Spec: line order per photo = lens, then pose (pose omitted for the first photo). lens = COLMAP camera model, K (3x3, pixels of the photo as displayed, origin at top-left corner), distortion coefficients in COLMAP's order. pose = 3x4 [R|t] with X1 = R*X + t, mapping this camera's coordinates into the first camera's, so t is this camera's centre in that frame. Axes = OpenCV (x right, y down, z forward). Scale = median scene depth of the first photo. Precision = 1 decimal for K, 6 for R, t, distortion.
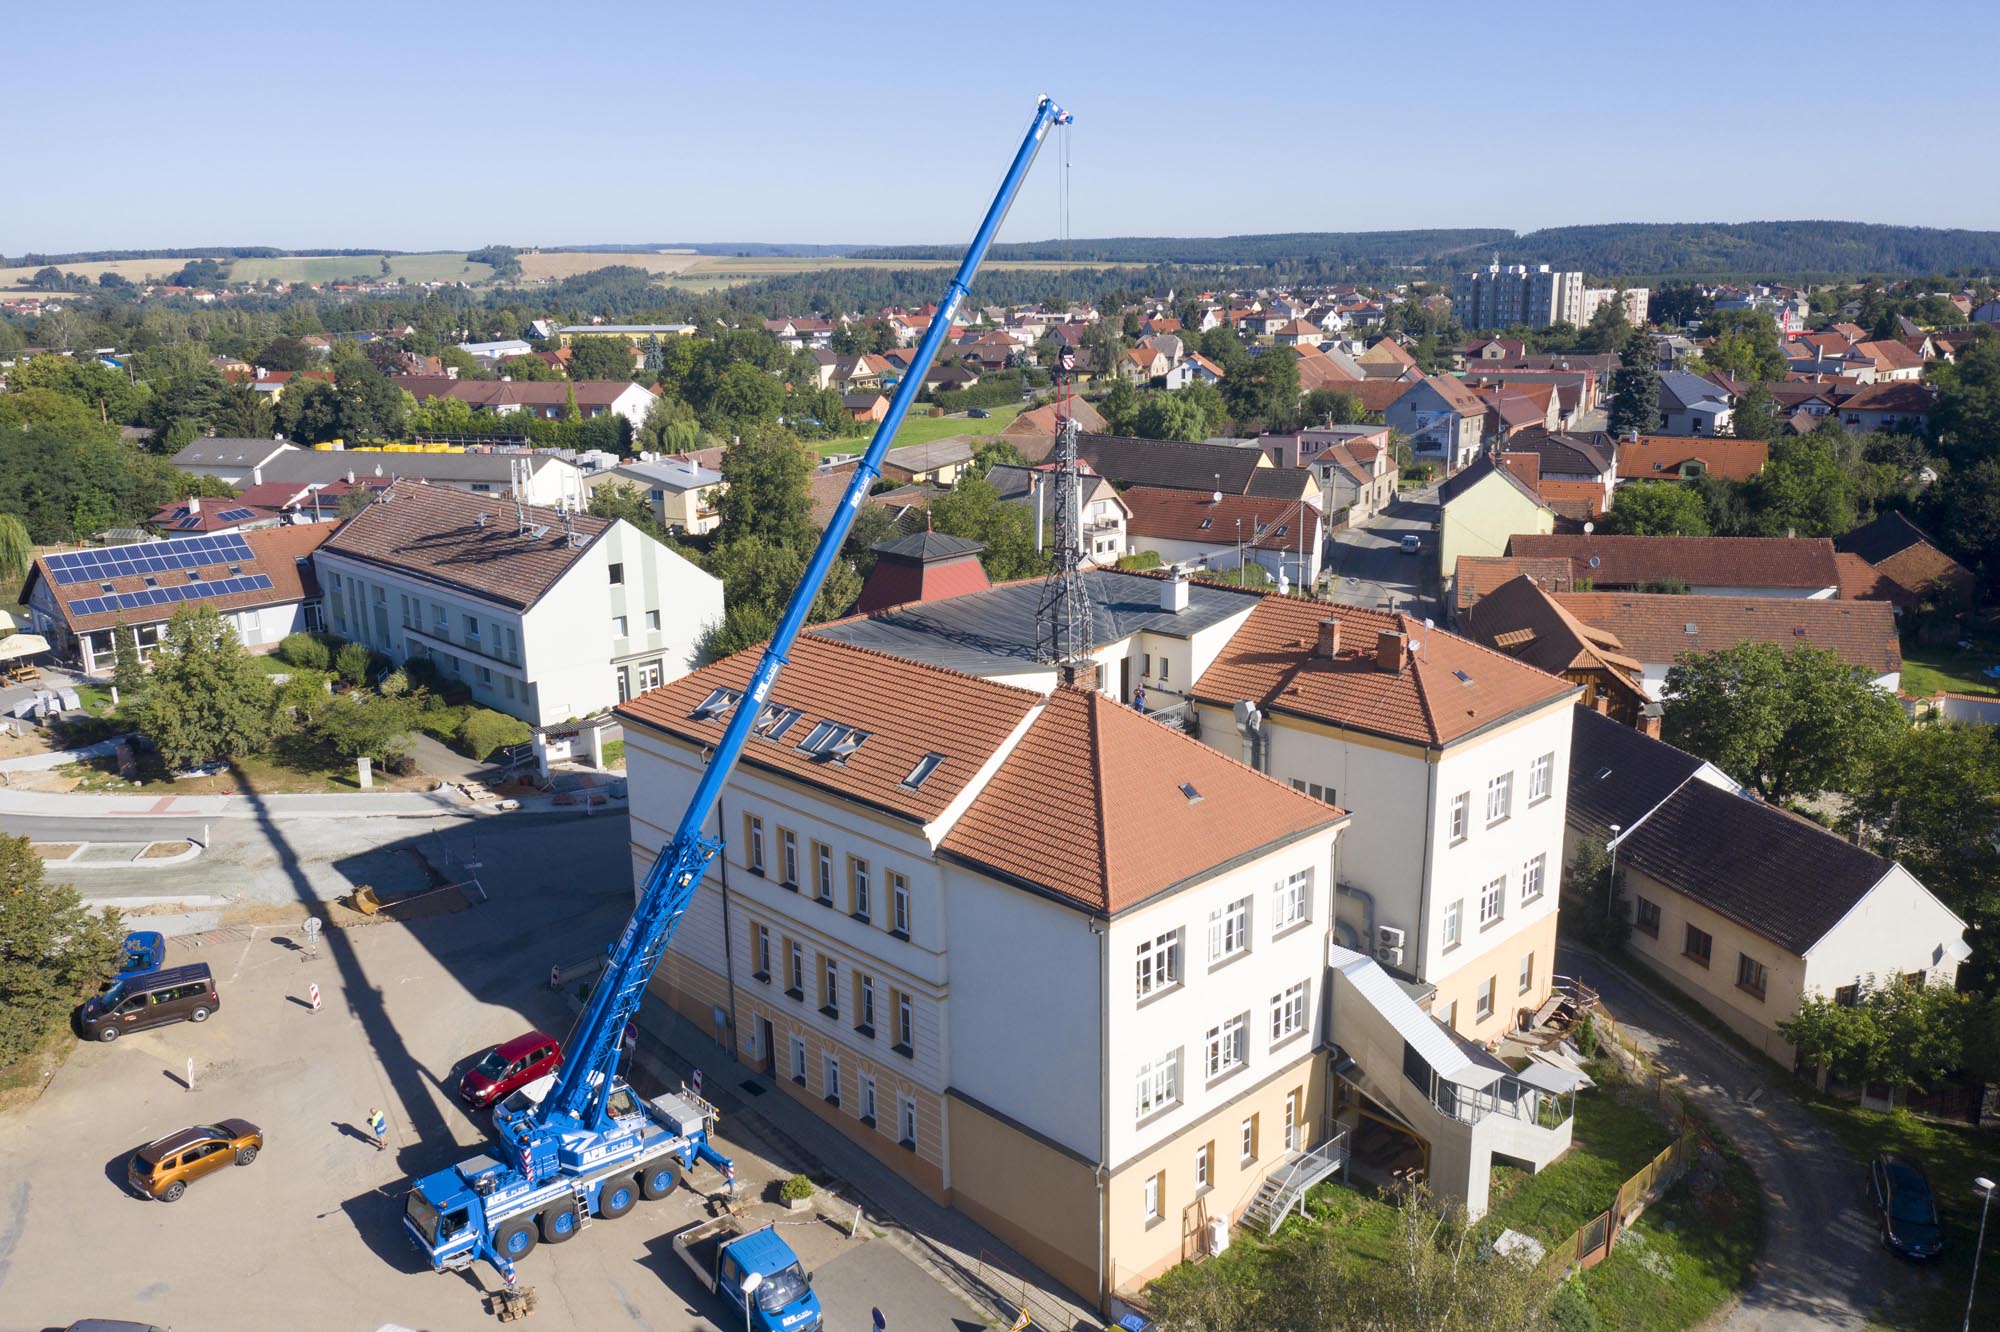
lens RADIAL K [[1579.3, 0, 998.1], [0, 1579.3, 665.0], [0, 0, 1]] dist [-0.016376, 0.006440]
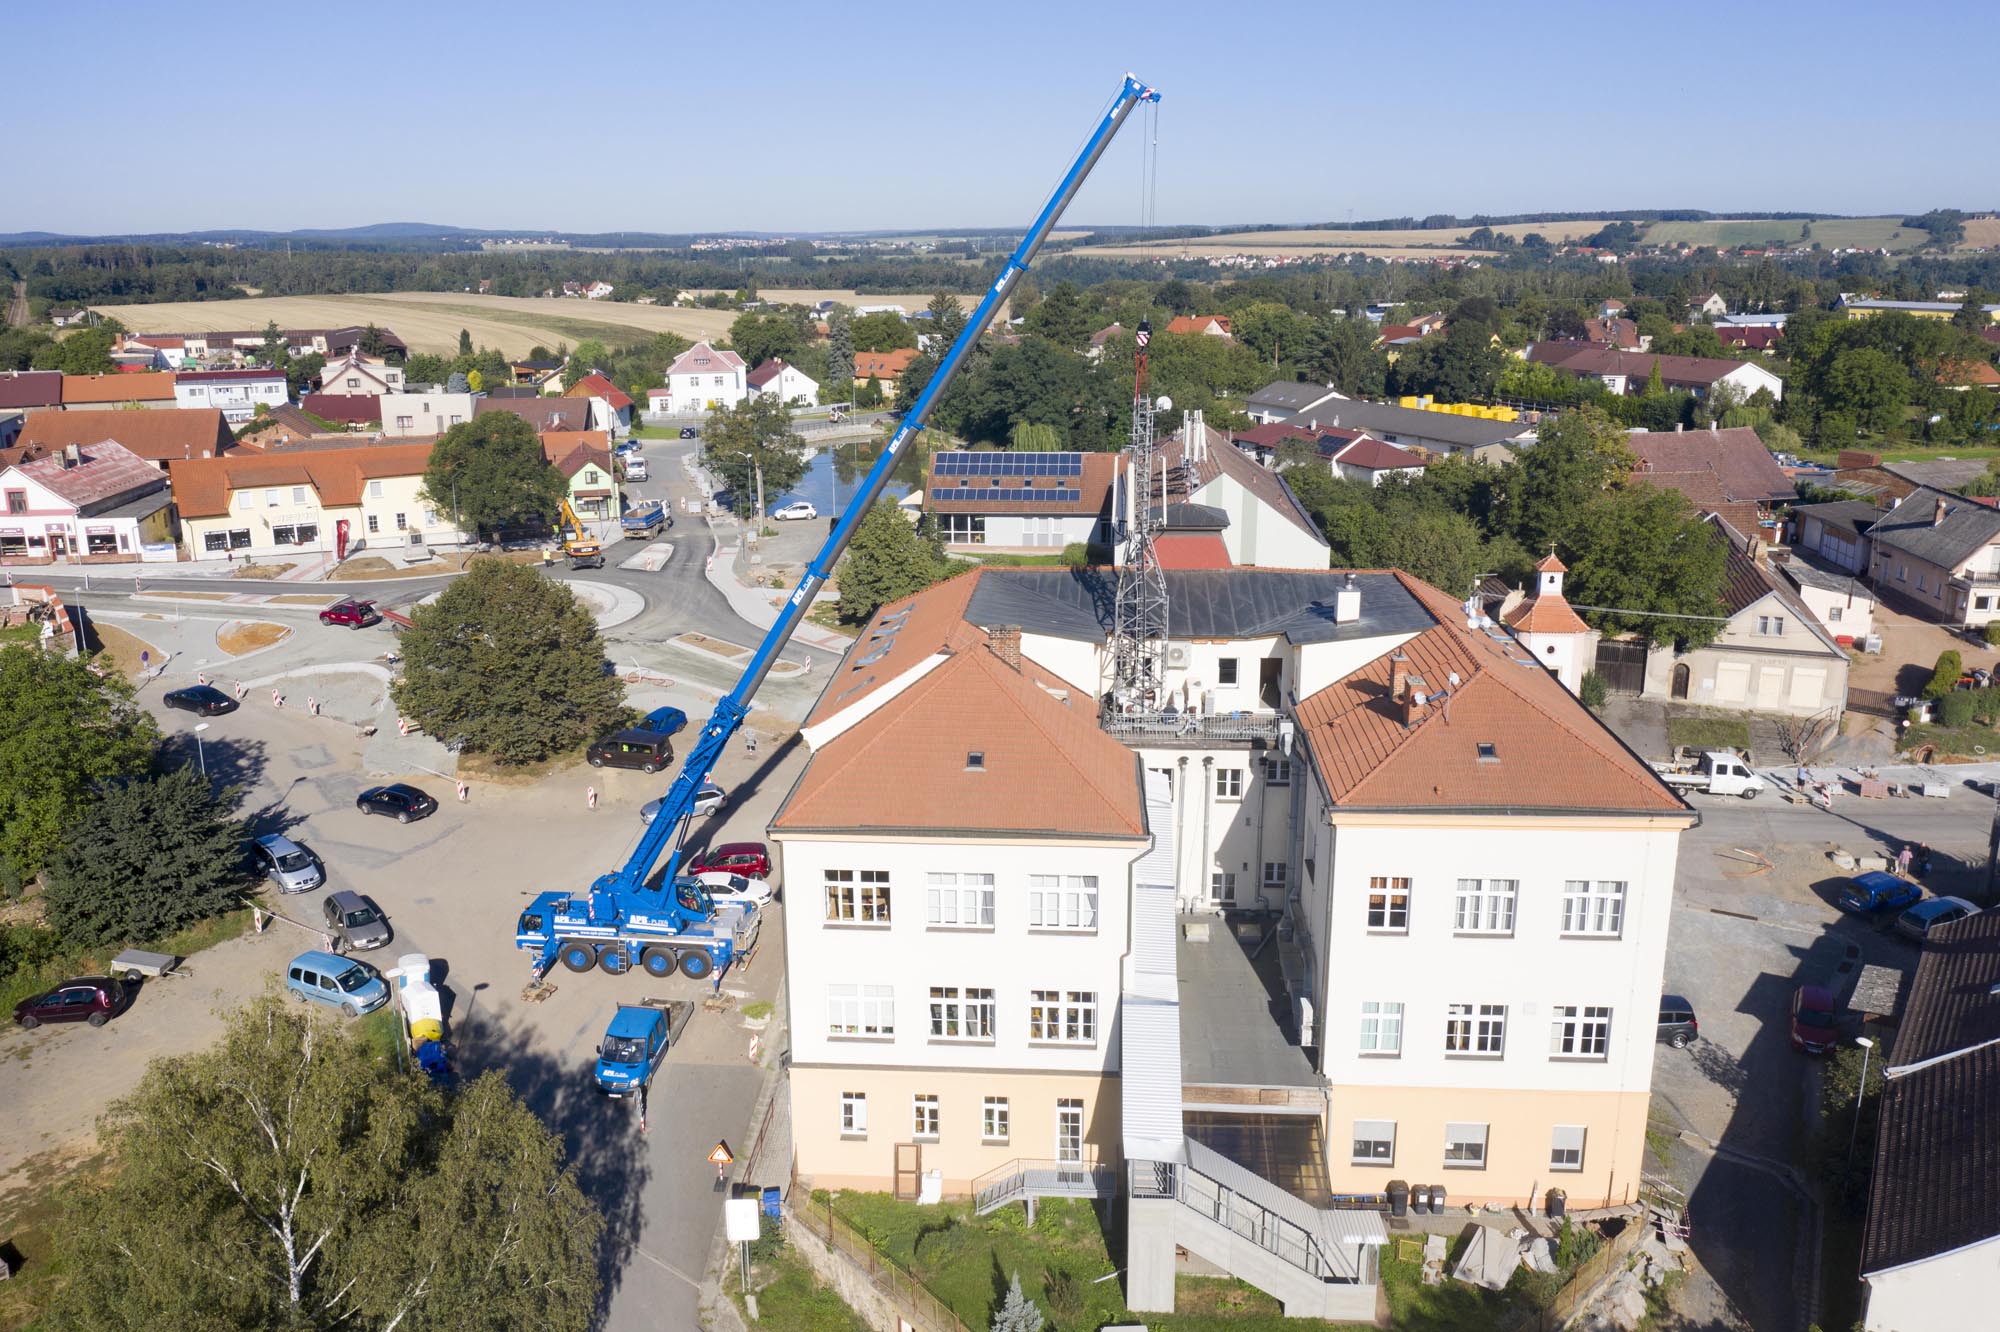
lens RADIAL K [[1582.5, 0, 997.5], [0, 1582.5, 669.1], [0, 0, 1]] dist [-0.014393, 0.007542]
pose [[0.669260, 0.206609, -0.713725, 0.493014], [-0.189699, 0.976242, 0.104722, -0.050524], [0.718405, 0.065307, 0.692553, 0.173119]]
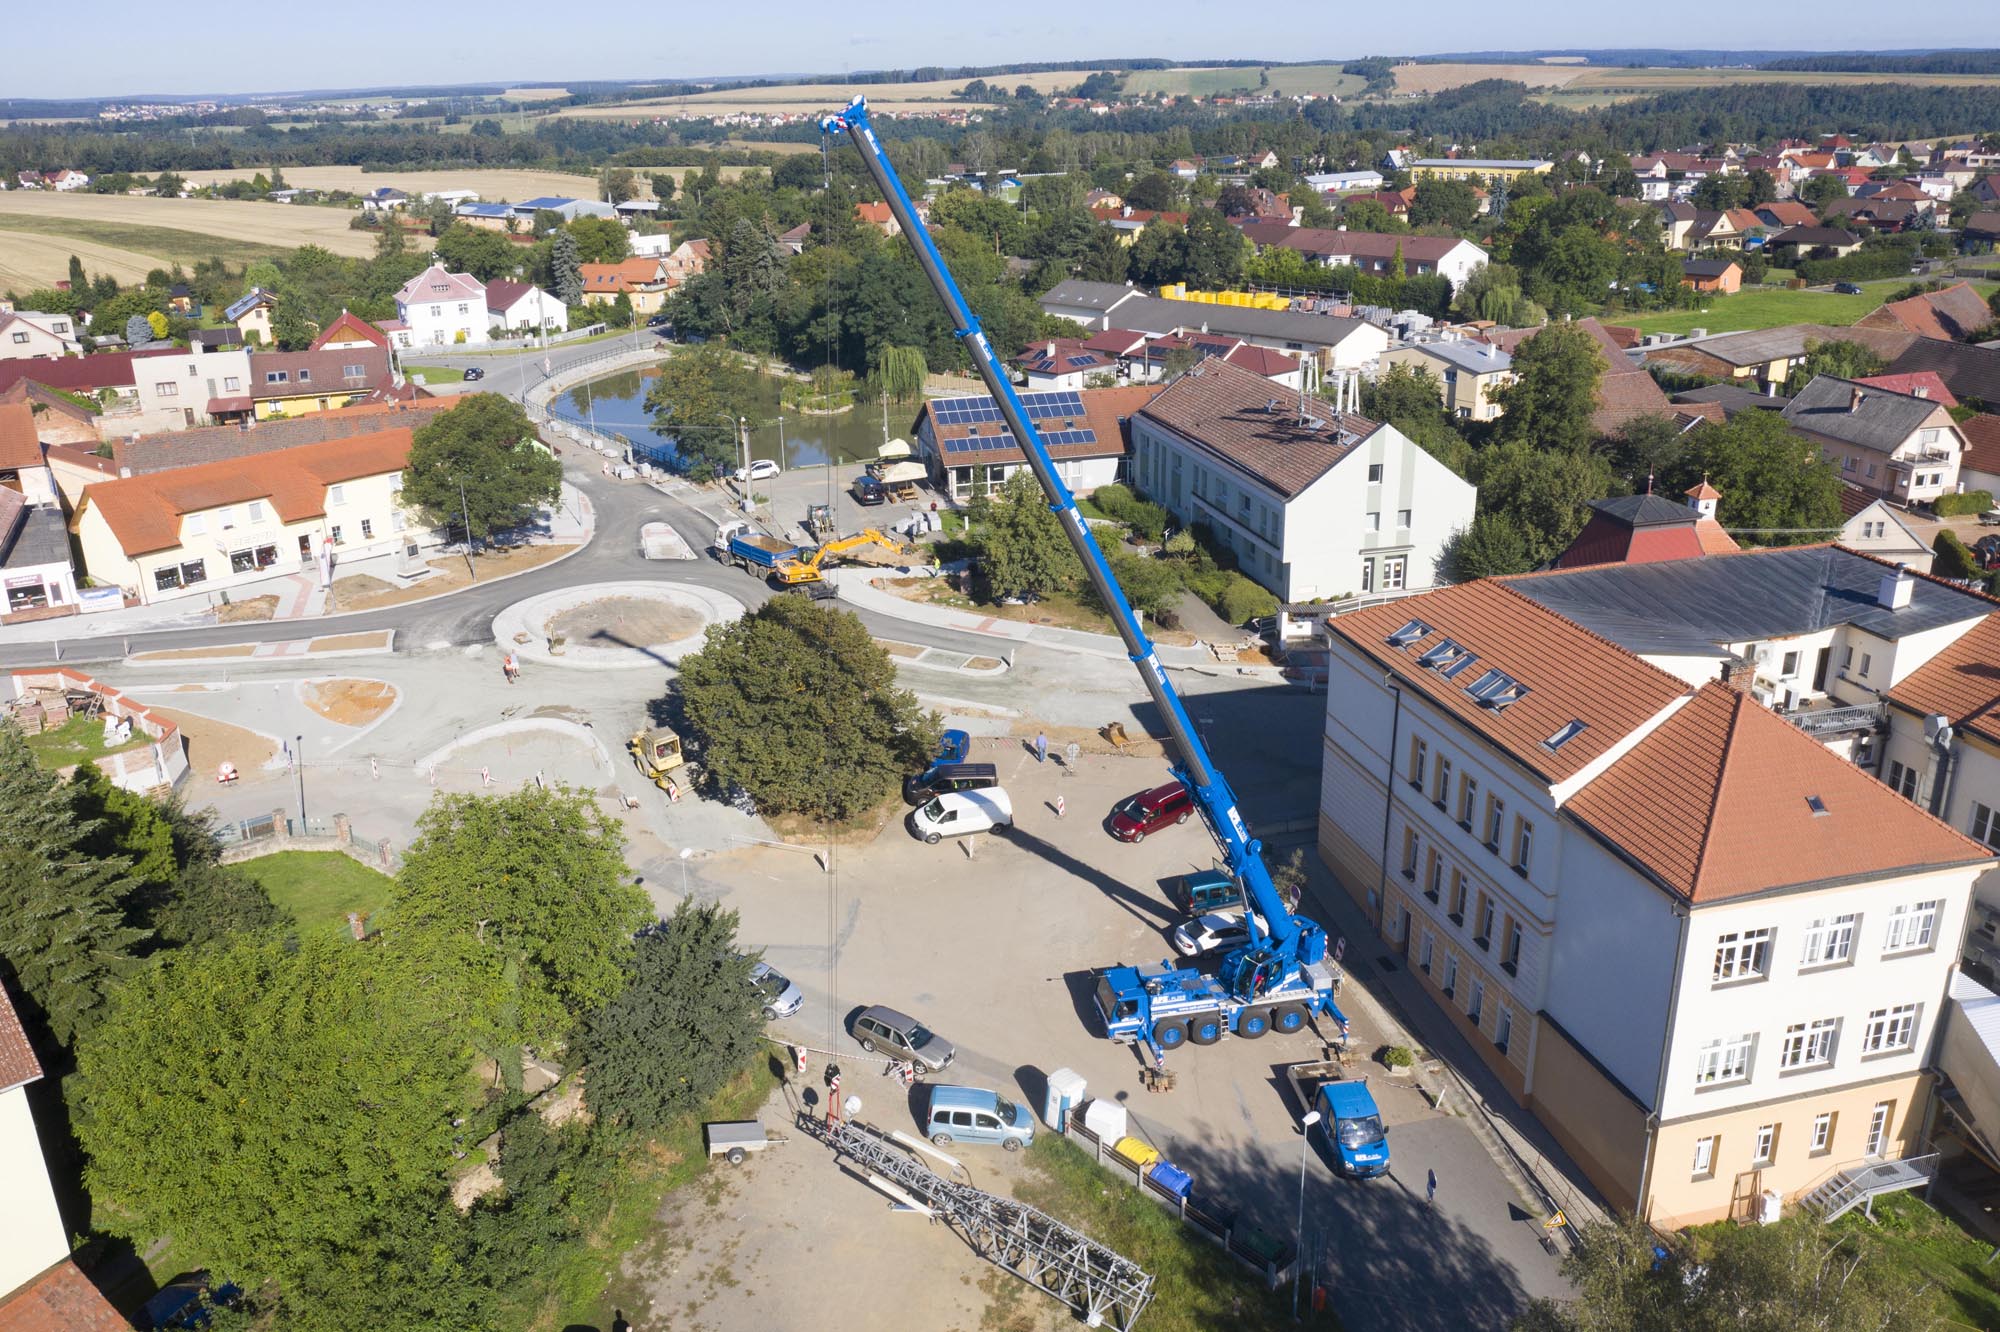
lens RADIAL K [[1584.9, 0, 996.8], [0, 1584.9, 668.2], [0, 0, 1]] dist [-0.021574, 0.005756]
pose [[0.868261, 0.170793, -0.465781, 0.070050], [-0.117505, 0.982955, 0.141391, -0.054480], [0.481991, -0.068033, 0.873531, -0.102761]]
